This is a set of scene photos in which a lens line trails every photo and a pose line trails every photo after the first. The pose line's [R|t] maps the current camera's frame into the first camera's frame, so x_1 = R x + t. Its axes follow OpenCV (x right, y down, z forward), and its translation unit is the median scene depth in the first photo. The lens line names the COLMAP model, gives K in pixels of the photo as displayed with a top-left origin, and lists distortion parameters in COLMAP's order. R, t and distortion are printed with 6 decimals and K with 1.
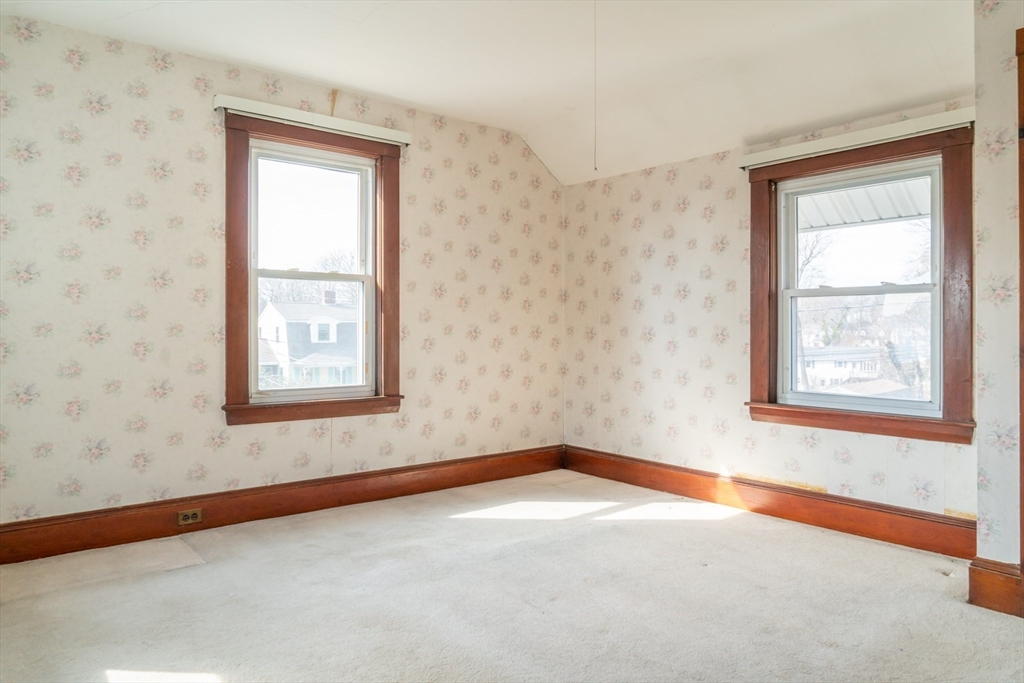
lens RADIAL K [[694.8, 0, 512.3], [0, 694.8, 338.9], [0, 0, 1]] dist [-0.023902, 0.016220]
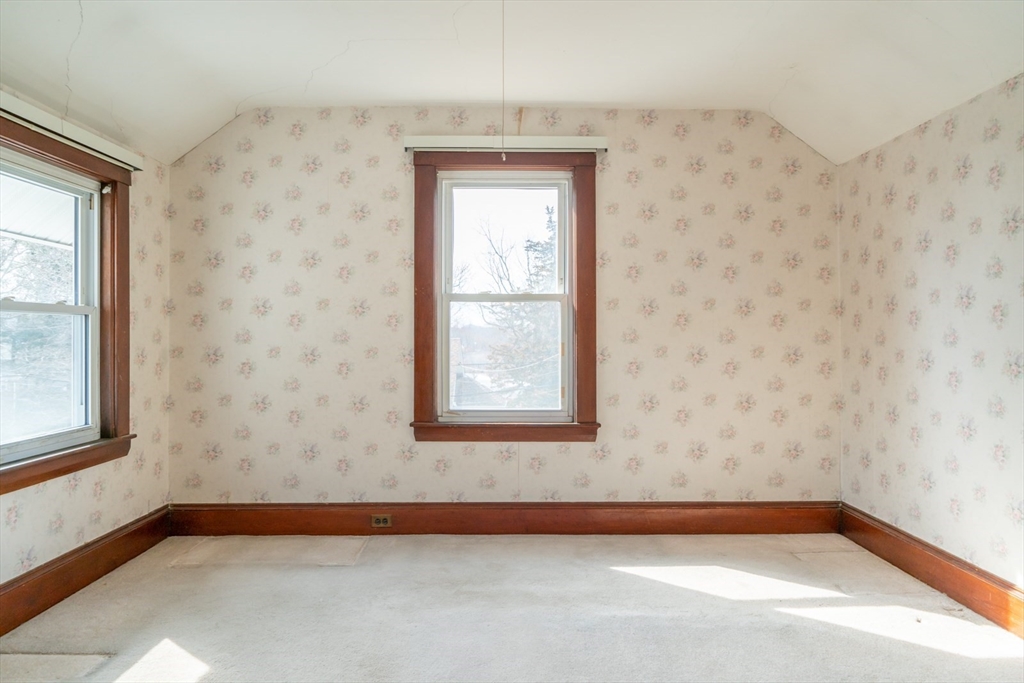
lens RADIAL K [[694.8, 0, 513.1], [0, 694.8, 337.3], [0, 0, 1]] dist [-0.023902, 0.016220]
pose [[0.780424, -0.004570, -0.625234, 0.331222], [-0.007369, 0.999837, -0.016506, -0.016873], [0.625207, 0.017489, 0.780263, 0.217973]]
